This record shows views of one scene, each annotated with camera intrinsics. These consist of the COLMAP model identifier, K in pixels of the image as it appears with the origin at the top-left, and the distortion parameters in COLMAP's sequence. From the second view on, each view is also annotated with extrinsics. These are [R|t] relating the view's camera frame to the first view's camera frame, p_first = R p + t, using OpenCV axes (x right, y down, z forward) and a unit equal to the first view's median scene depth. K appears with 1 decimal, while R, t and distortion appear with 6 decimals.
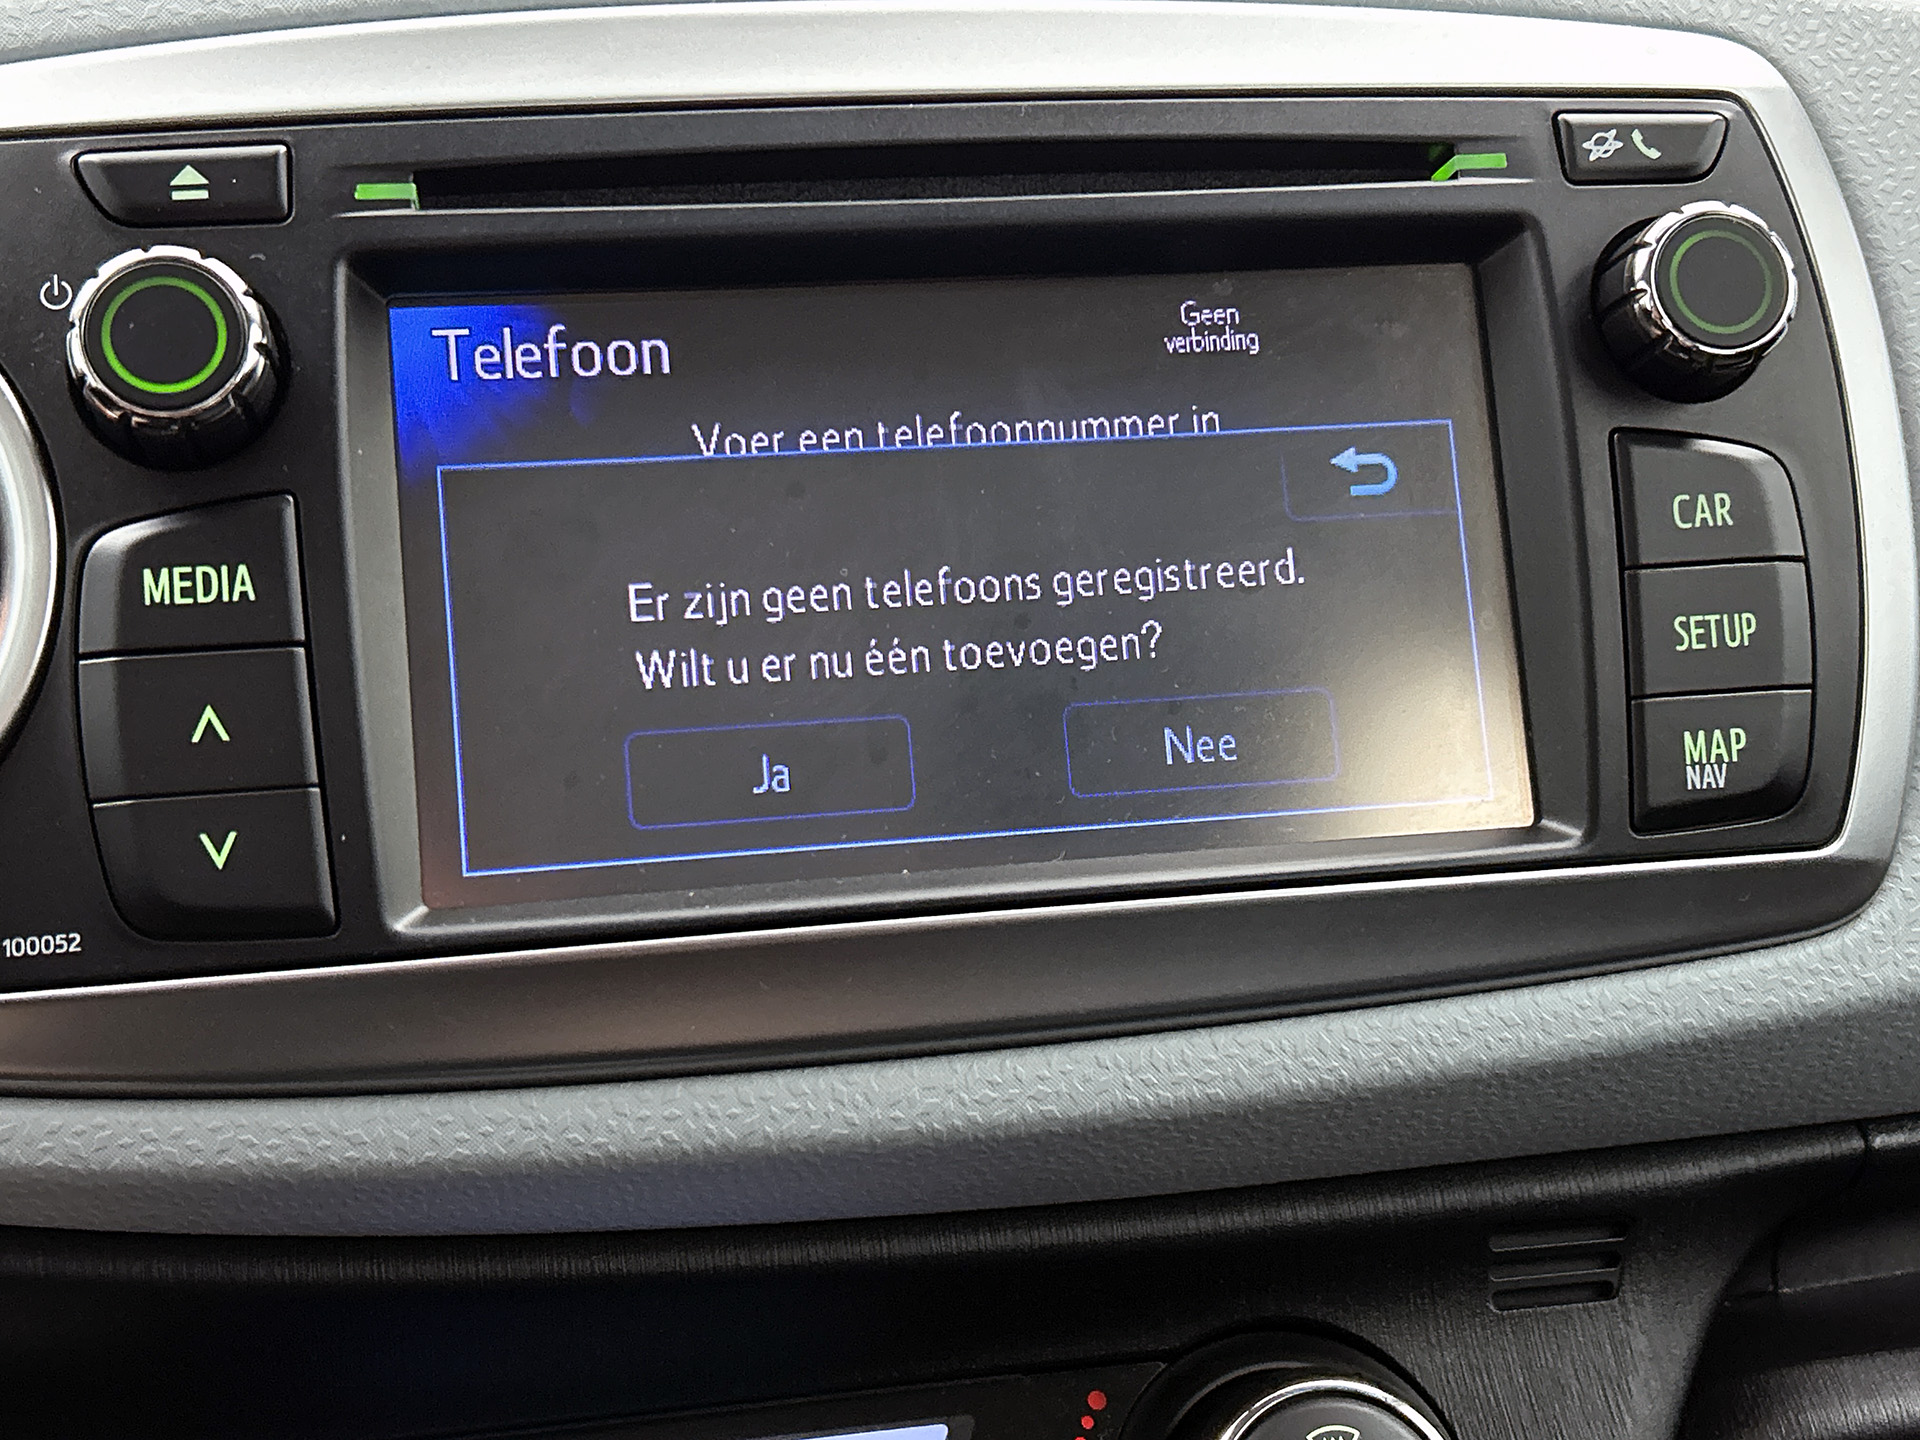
lens RADIAL K [[2489.0, 0, 948.2], [0, 2489.0, 717.8], [0, 0, 1]] dist [0.036685, 0.000000]
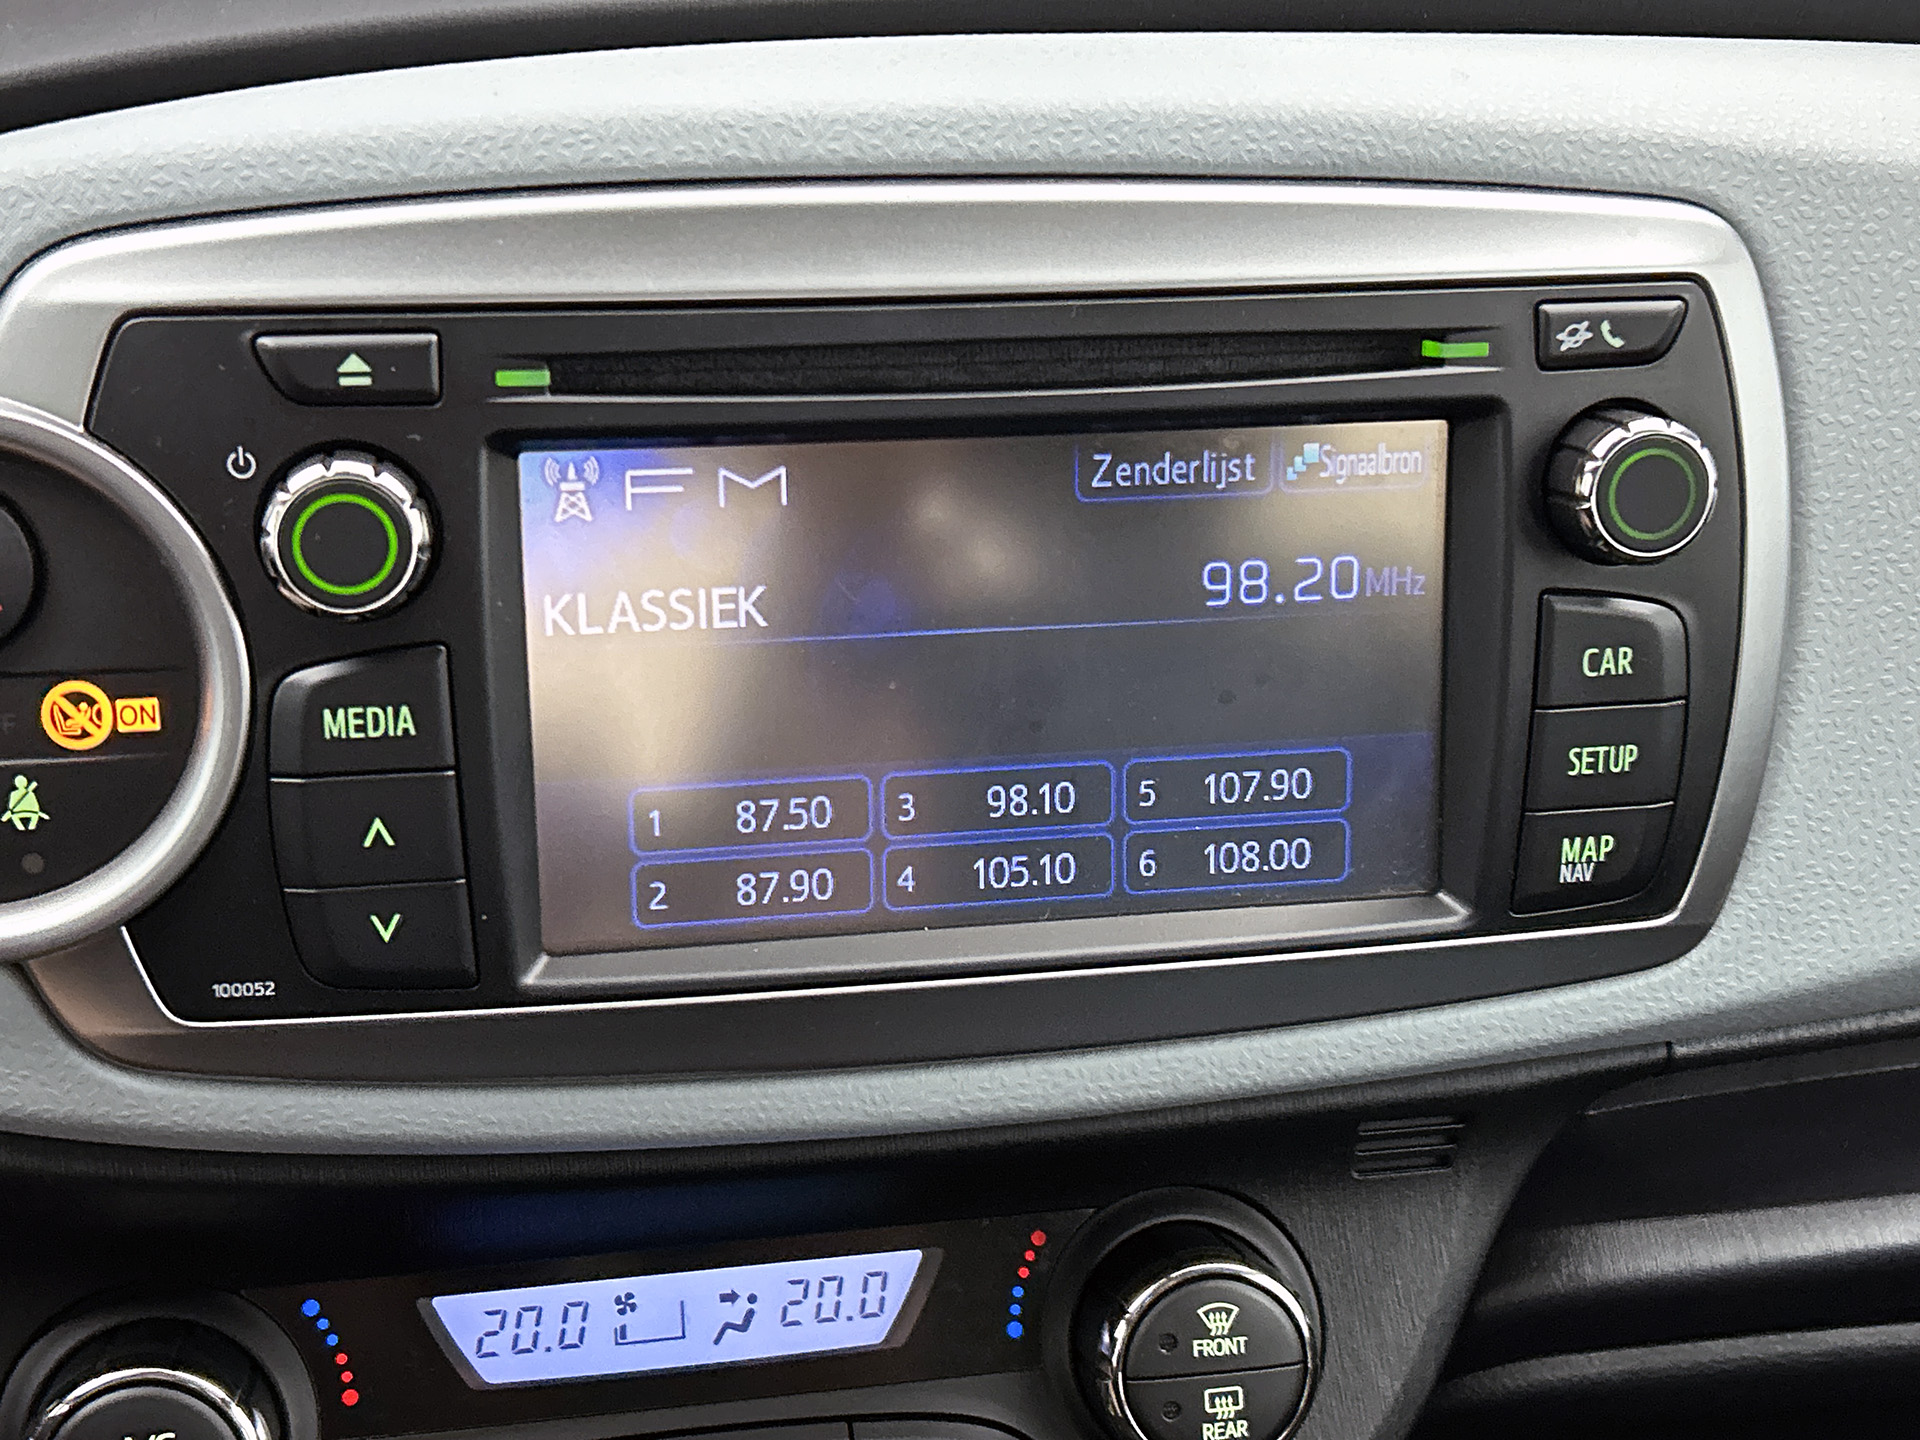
lens RADIAL K [[2489.0, 0, 938.1], [0, 2489.0, 688.7], [0, 0, 1]] dist [0.036685, 0.000000]
pose [[0.997215, 0.065257, 0.036108, -0.061728], [-0.073344, 0.945890, 0.316089, -0.429095], [-0.013527, -0.317857, 0.948042, -0.136841]]
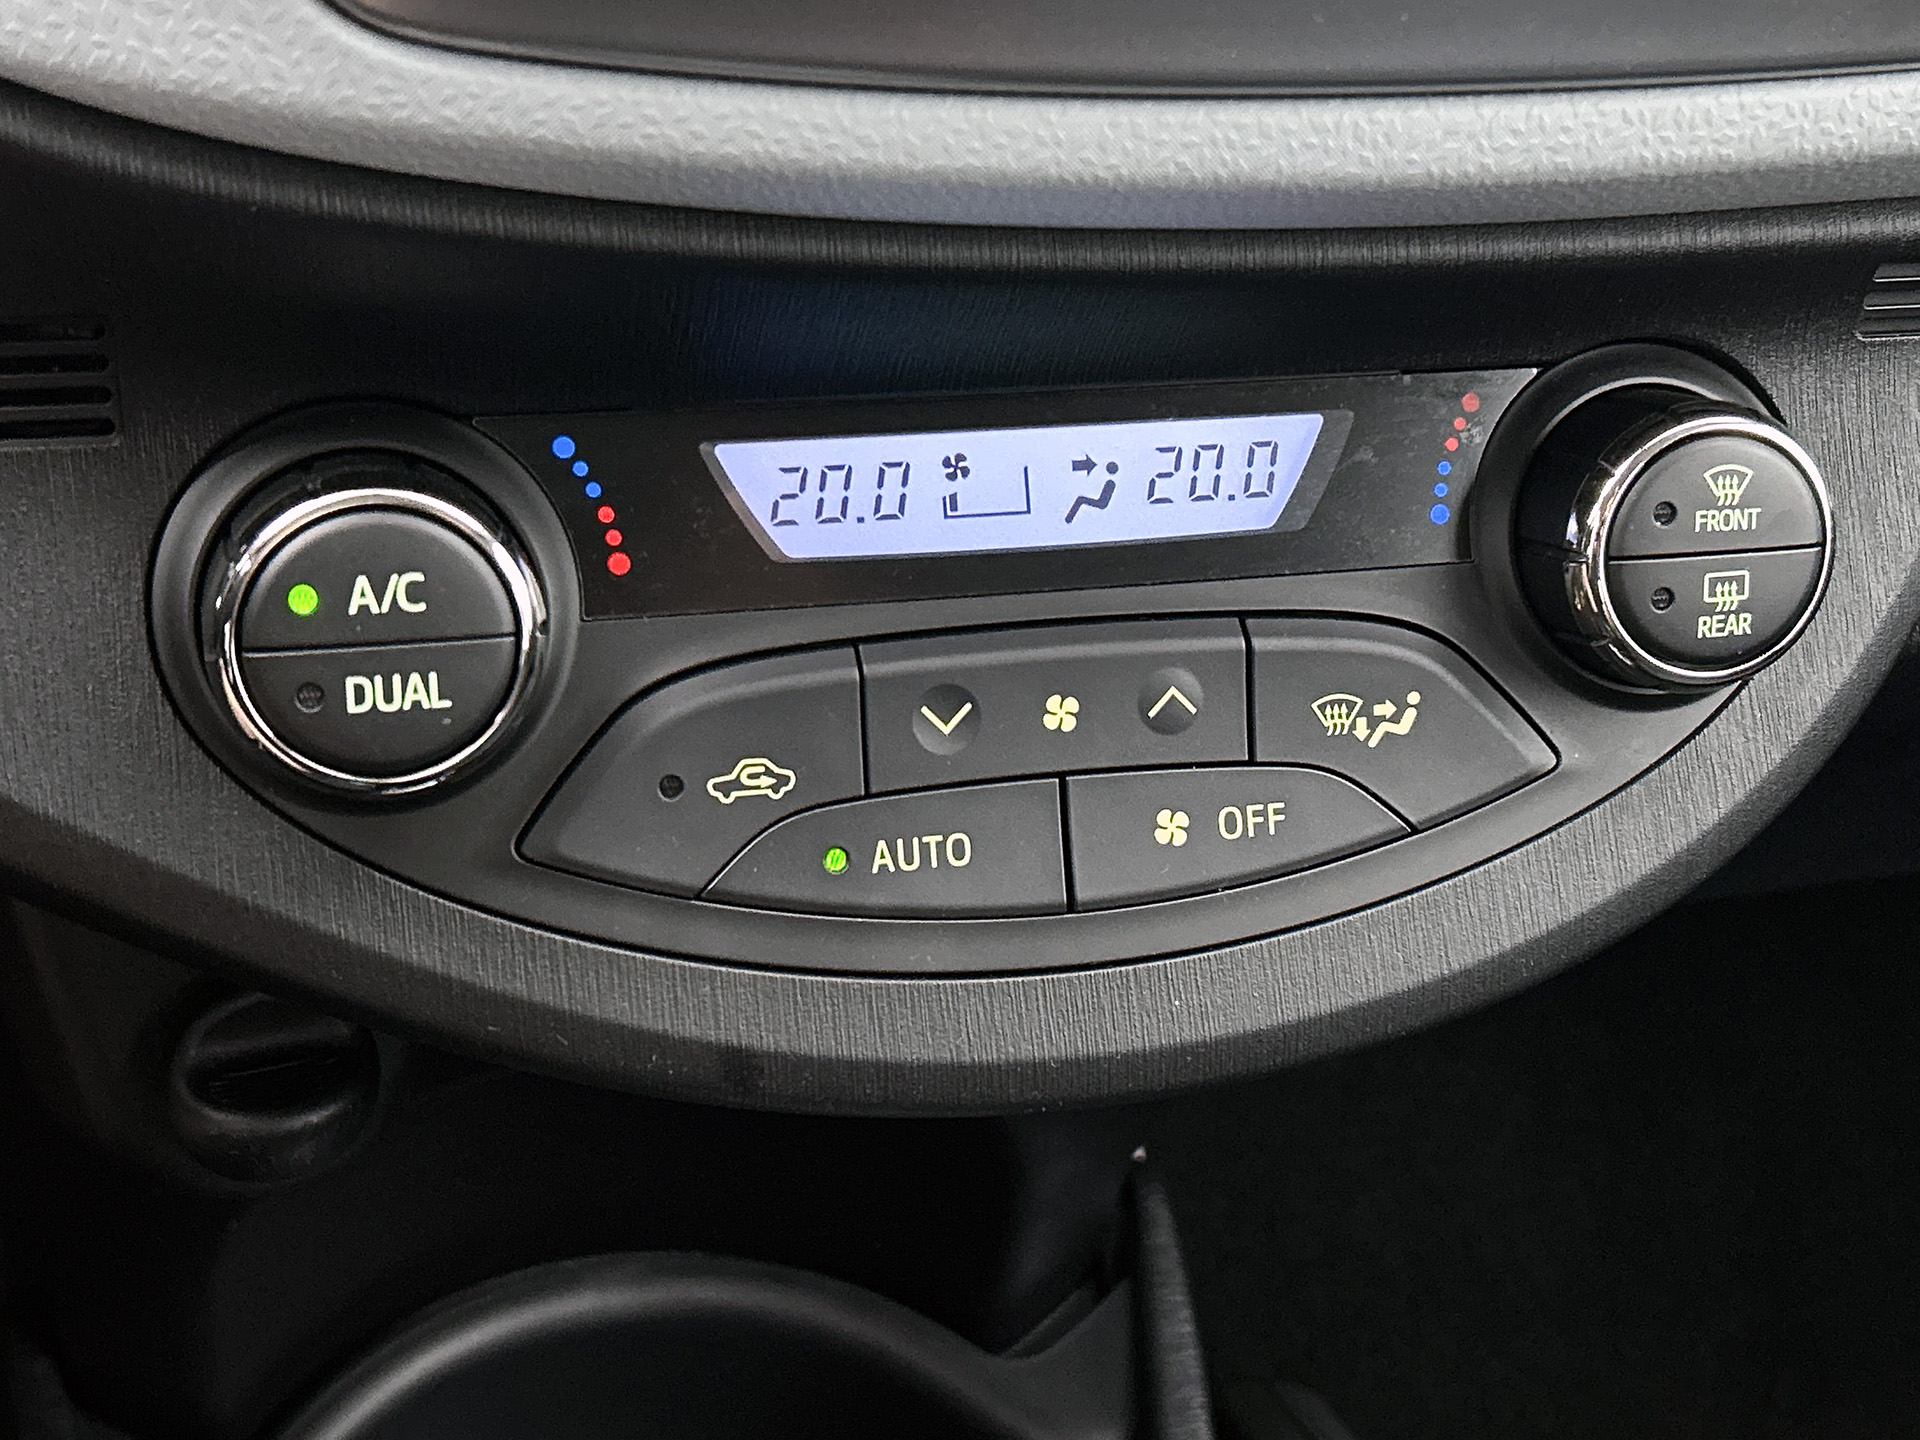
lens RADIAL K [[2652.8, 0, 971.6], [0, 2652.8, 716.5], [0, 0, 1]] dist [0.064730, 0.000000]
pose [[0.990542, 0.067561, 0.119422, -0.280424], [-0.117527, 0.866928, 0.484378, -0.121761], [-0.070805, -0.493833, 0.866670, 0.024986]]
